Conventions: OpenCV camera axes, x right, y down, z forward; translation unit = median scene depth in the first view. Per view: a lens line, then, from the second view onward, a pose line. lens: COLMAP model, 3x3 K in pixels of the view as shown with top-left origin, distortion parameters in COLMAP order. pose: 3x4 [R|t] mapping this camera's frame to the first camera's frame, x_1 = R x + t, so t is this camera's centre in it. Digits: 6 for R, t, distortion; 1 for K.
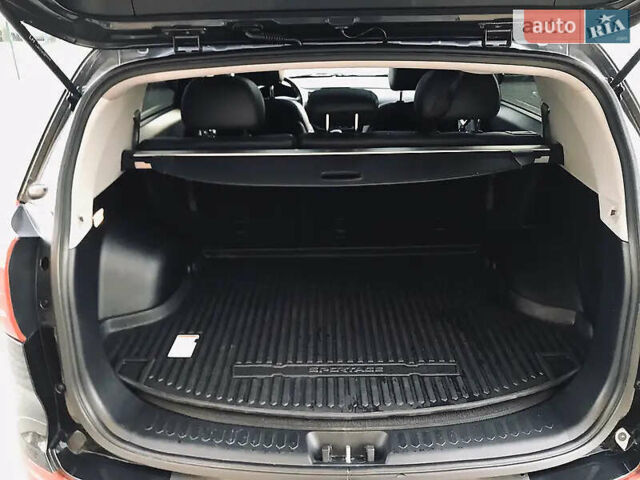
lens RADIAL K [[524.3, 0, 310.7], [0, 524.3, 239.8], [0, 0, 1]] dist [0.005057, 0.008844]
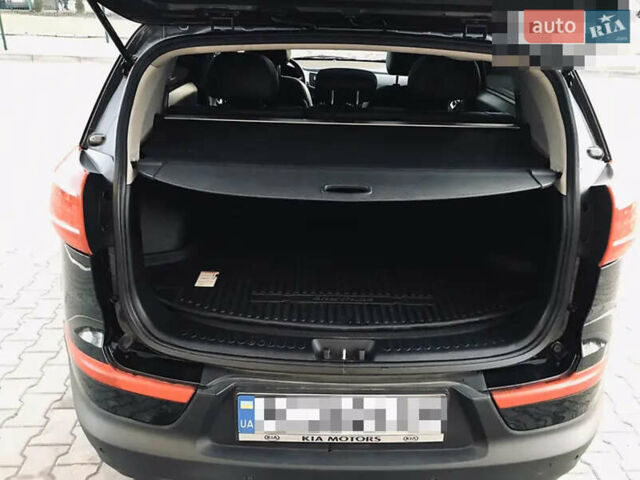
lens RADIAL K [[545.9, 0, 320.0], [0, 545.9, 240.0], [0, 0, 1]] dist [0.013606, 0.000531]
pose [[0.998702, 0.034018, 0.037914, -0.040022], [-0.034547, 0.999313, 0.013394, 0.098249], [-0.037432, -0.014686, 0.999191, -0.271590]]
